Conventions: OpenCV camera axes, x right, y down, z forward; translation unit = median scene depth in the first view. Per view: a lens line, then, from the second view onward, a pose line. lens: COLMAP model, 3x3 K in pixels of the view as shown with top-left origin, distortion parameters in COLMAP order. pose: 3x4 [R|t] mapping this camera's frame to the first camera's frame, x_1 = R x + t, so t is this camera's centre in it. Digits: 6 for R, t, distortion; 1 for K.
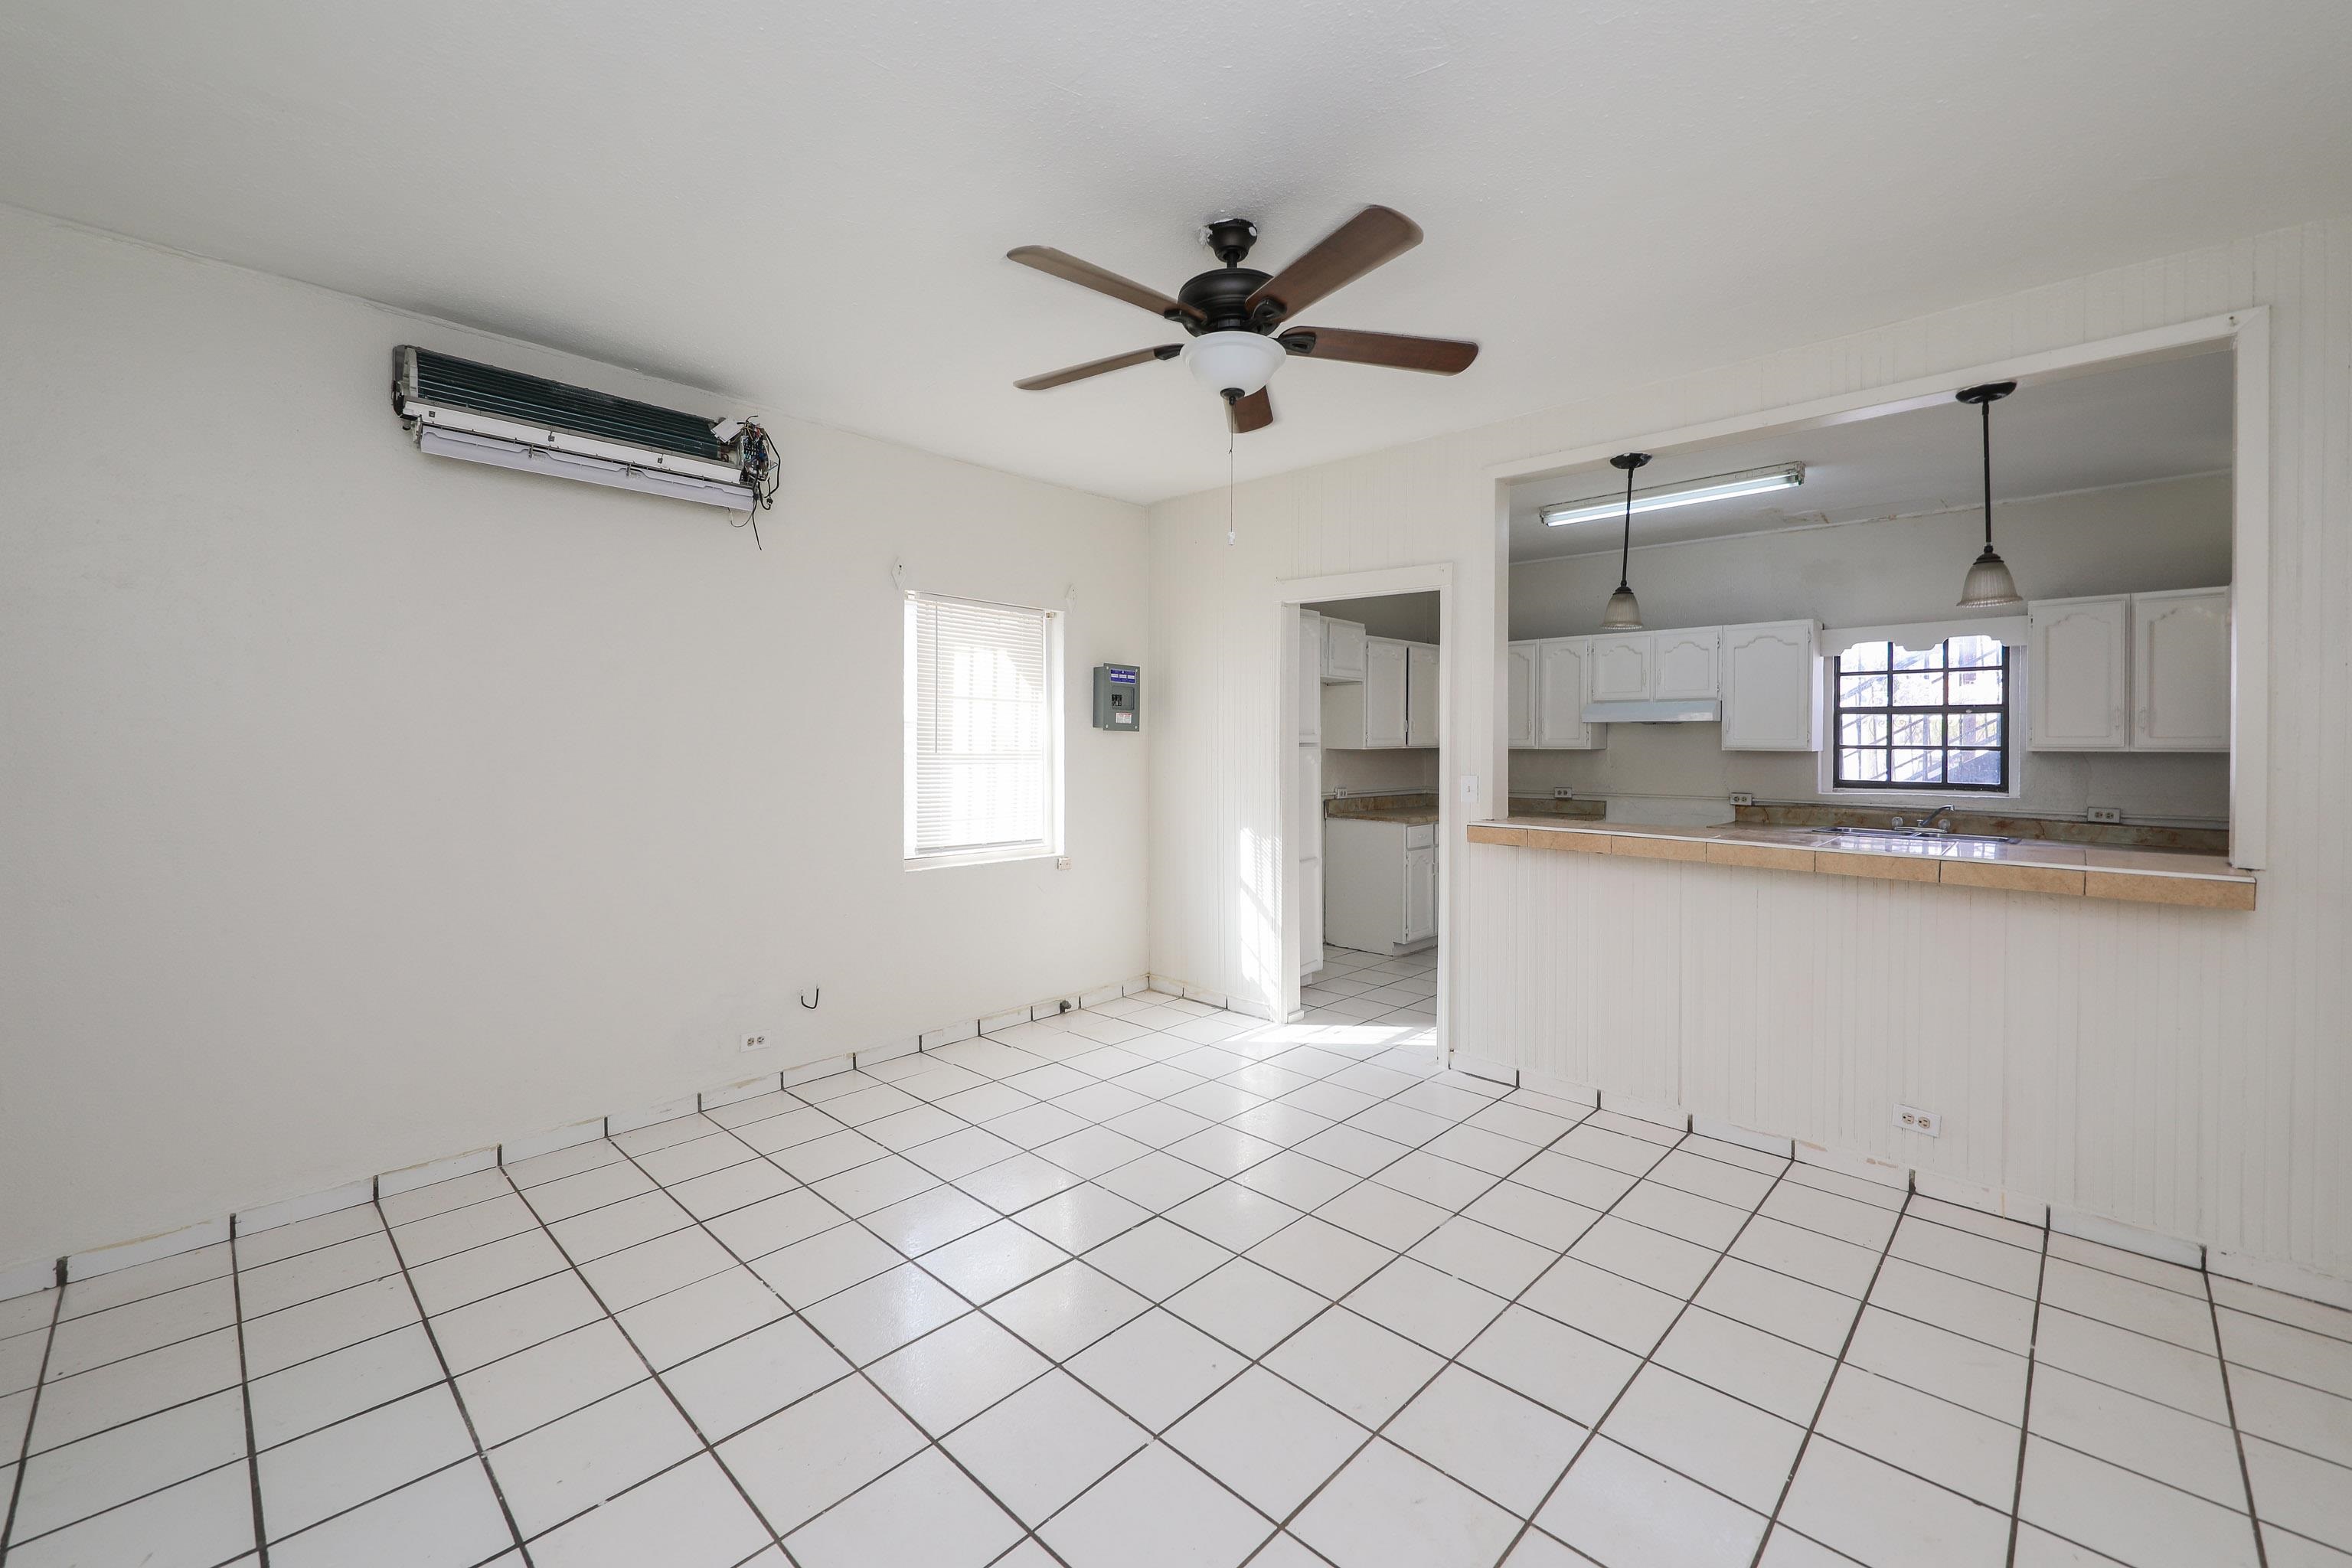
lens RADIAL K [[959.4, 0, 1171.7], [0, 959.4, 764.8], [0, 0, 1]] dist [0.012216, -0.004567]
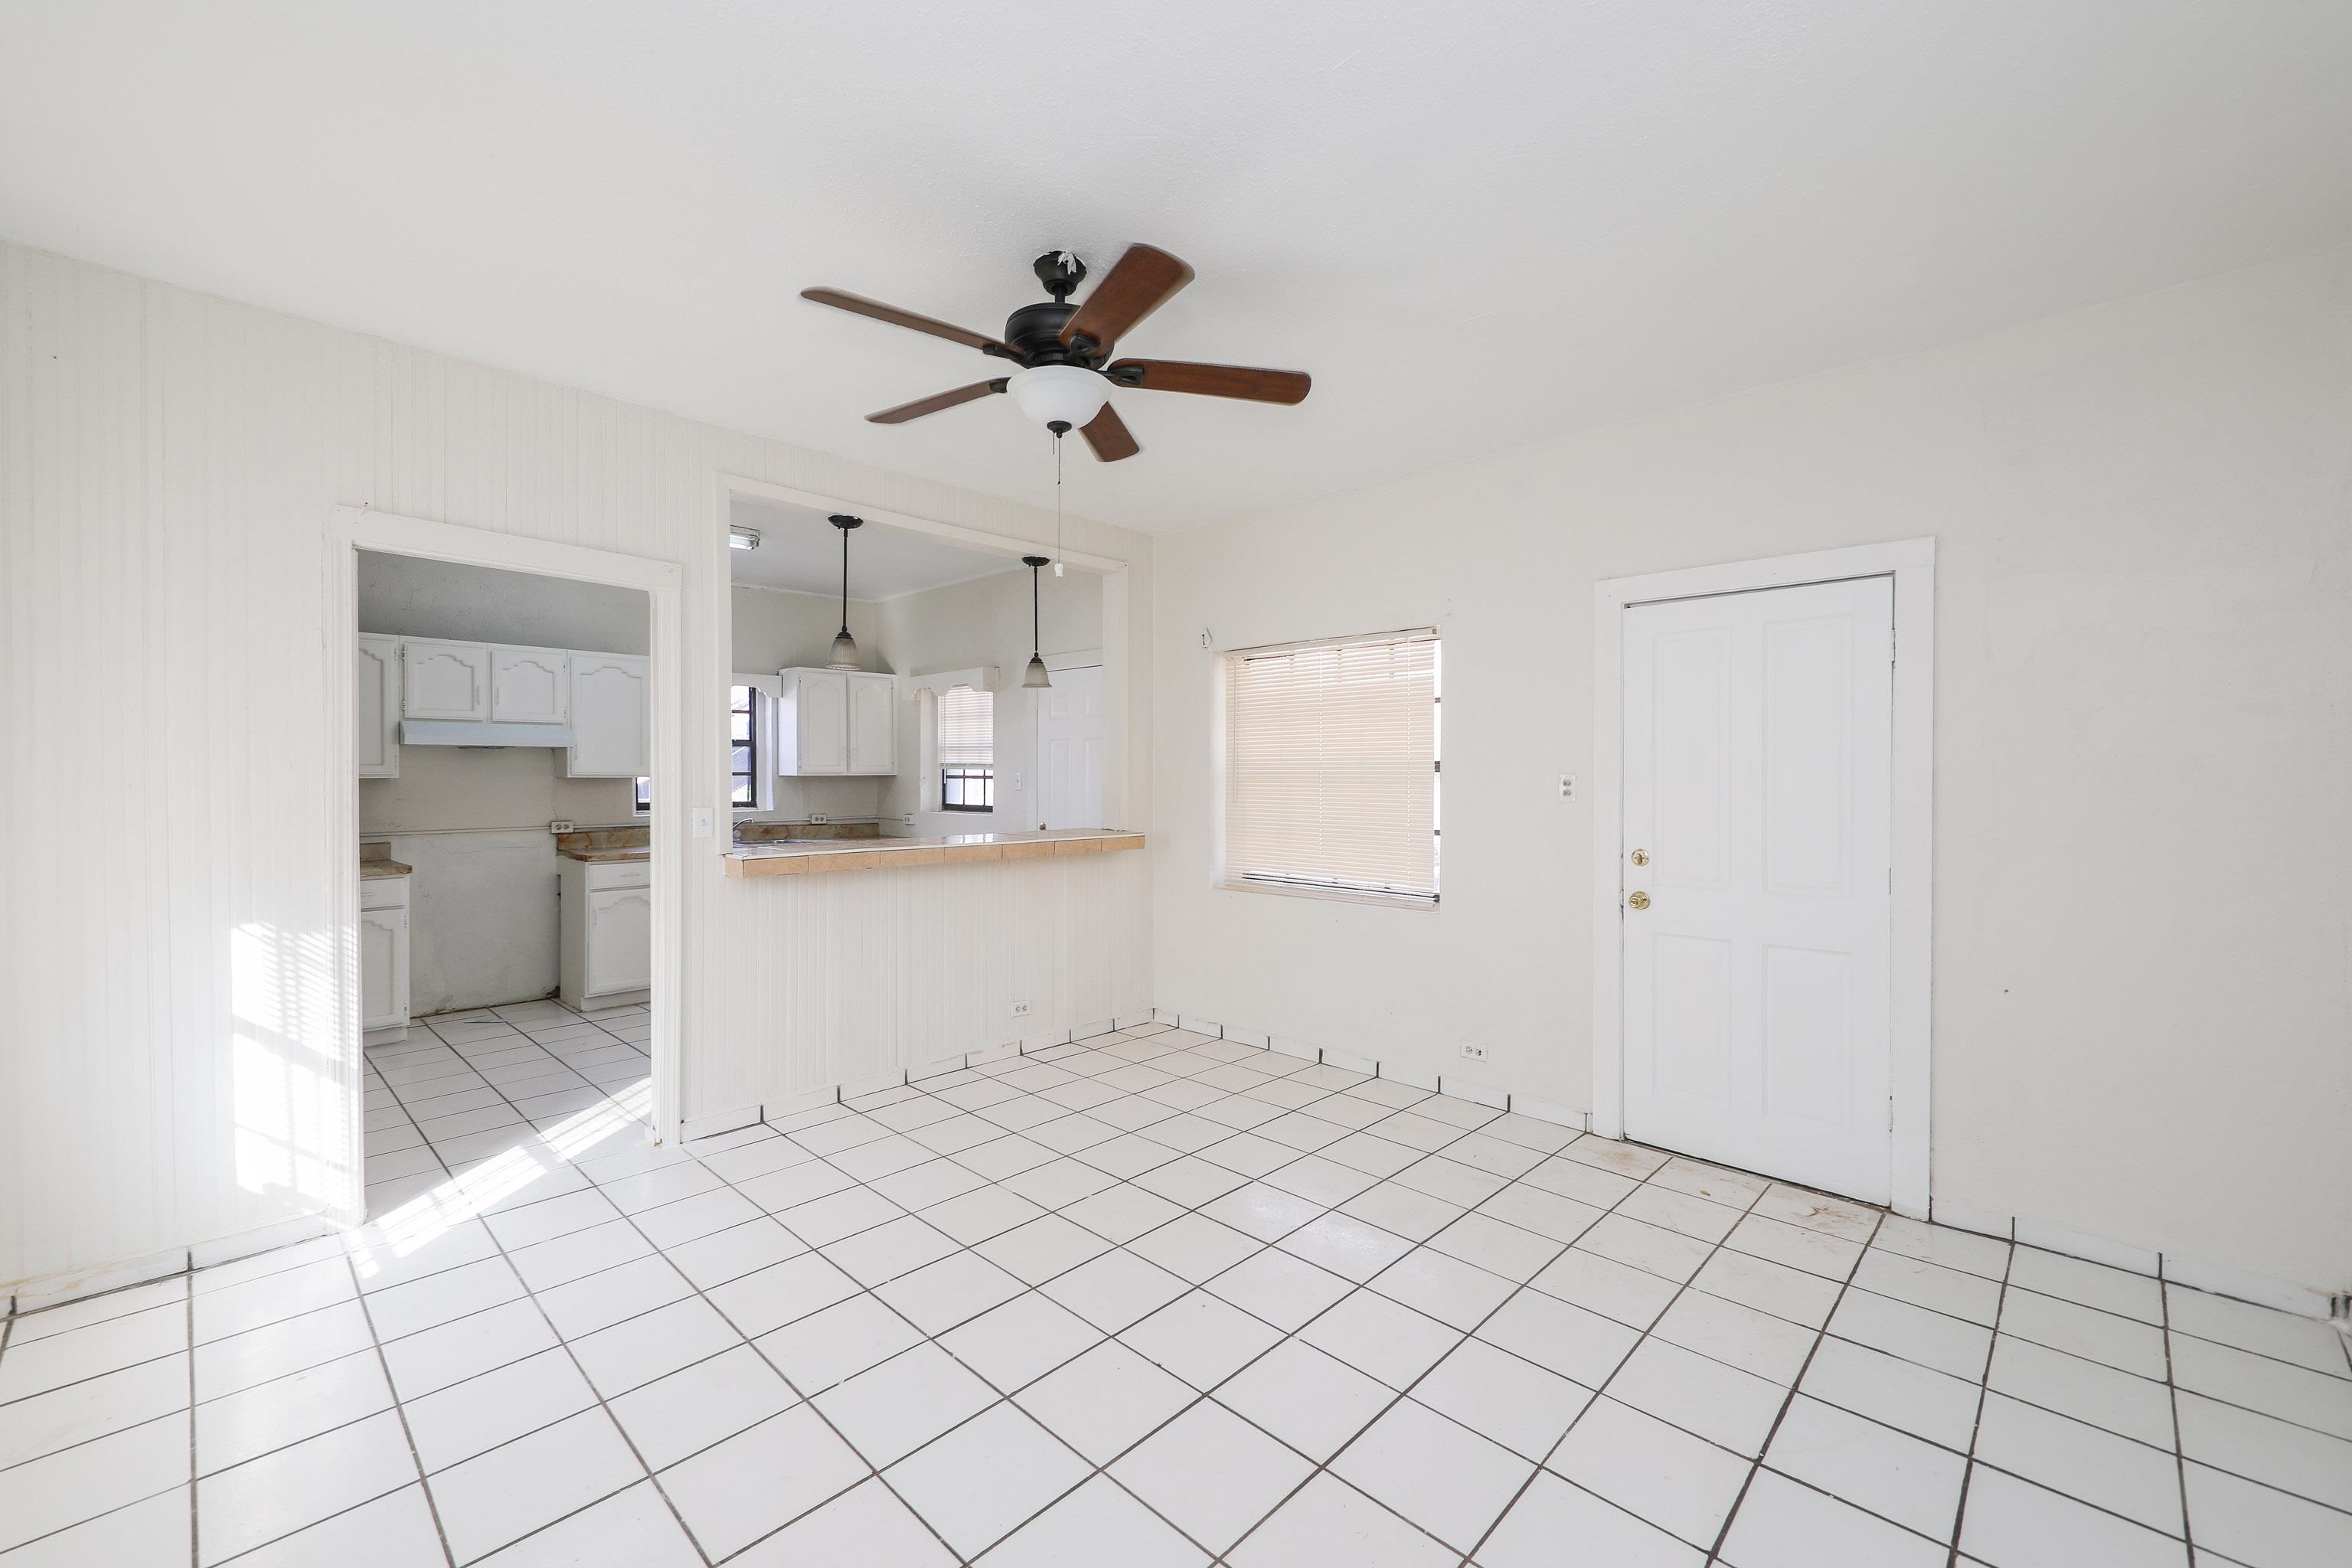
lens RADIAL K [[959.4, 0, 1192.9], [0, 959.4, 779.2], [0, 0, 1]] dist [0.012216, -0.004567]
pose [[-0.012297, -0.010796, 0.999866, -0.499603], [0.023419, 0.999664, 0.011081, -0.011209], [-0.999650, 0.023552, -0.012040, 0.455223]]
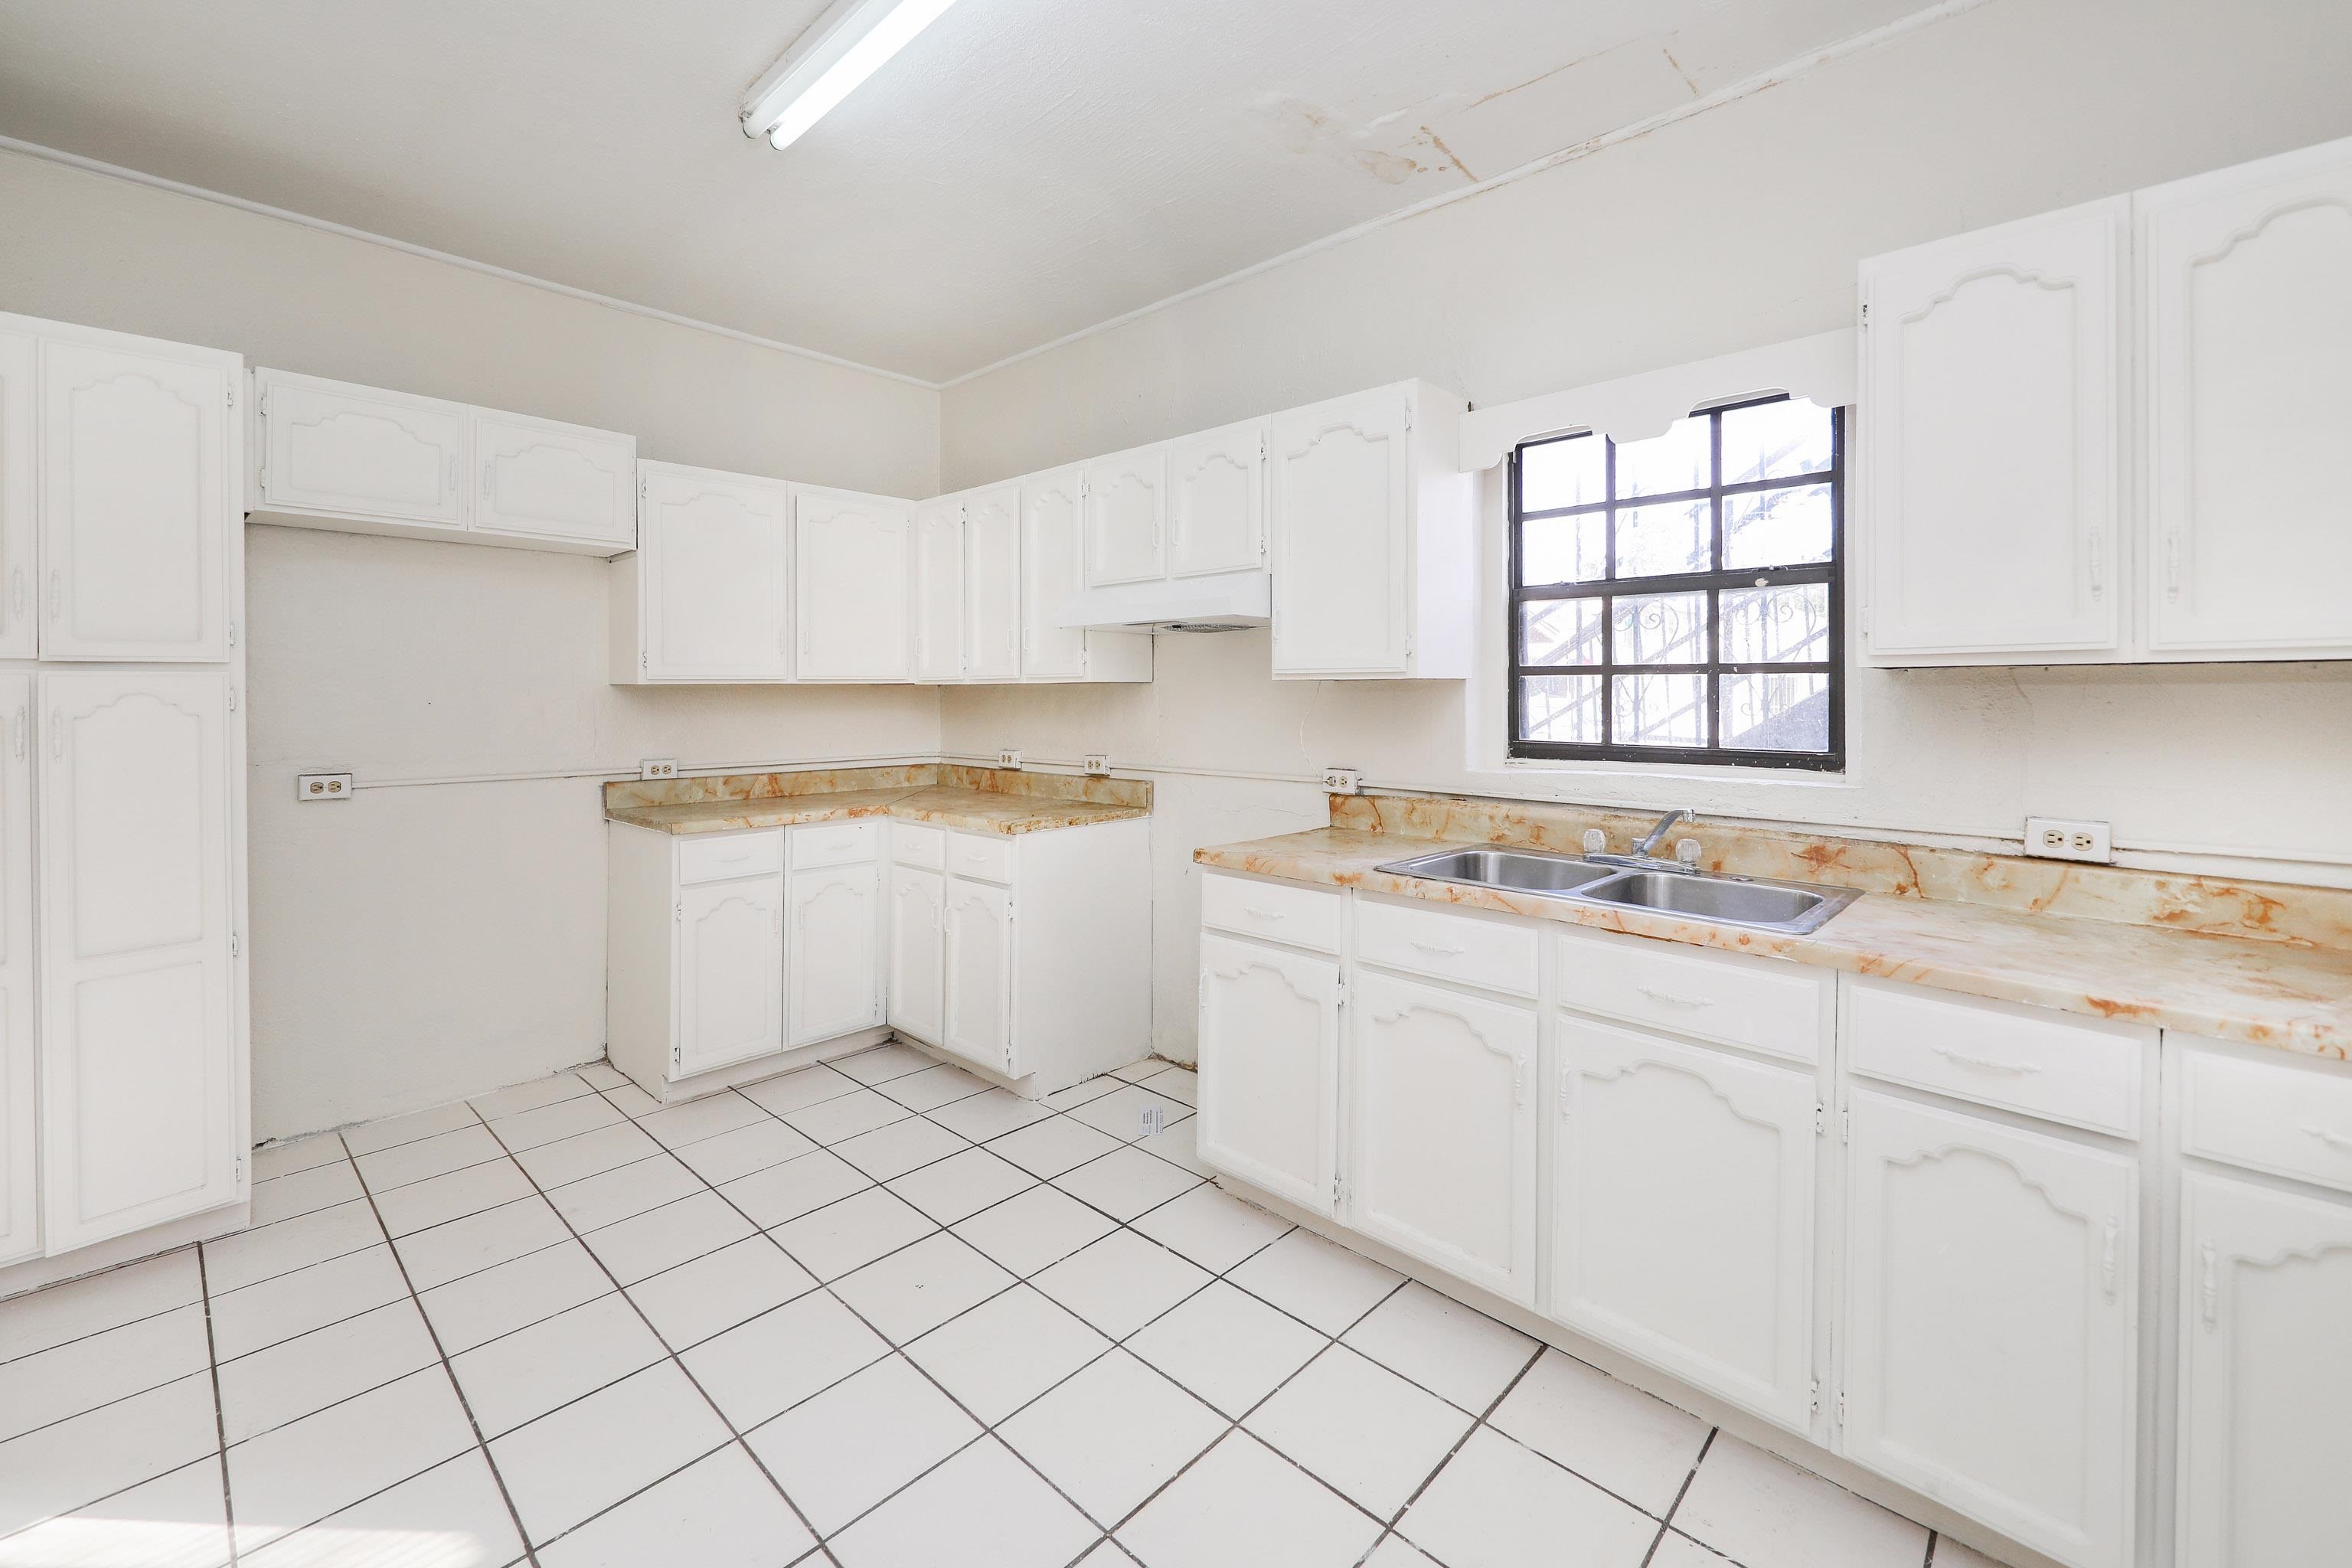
lens RADIAL K [[959.4, 0, 1178.0], [0, 959.4, 711.0], [0, 0, 1]] dist [0.012216, -0.004567]
pose [[0.999965, -0.005408, 0.006399, 0.628251], [0.005457, 0.999955, -0.007718, 0.004398], [-0.006357, 0.007753, 0.999950, 0.638500]]
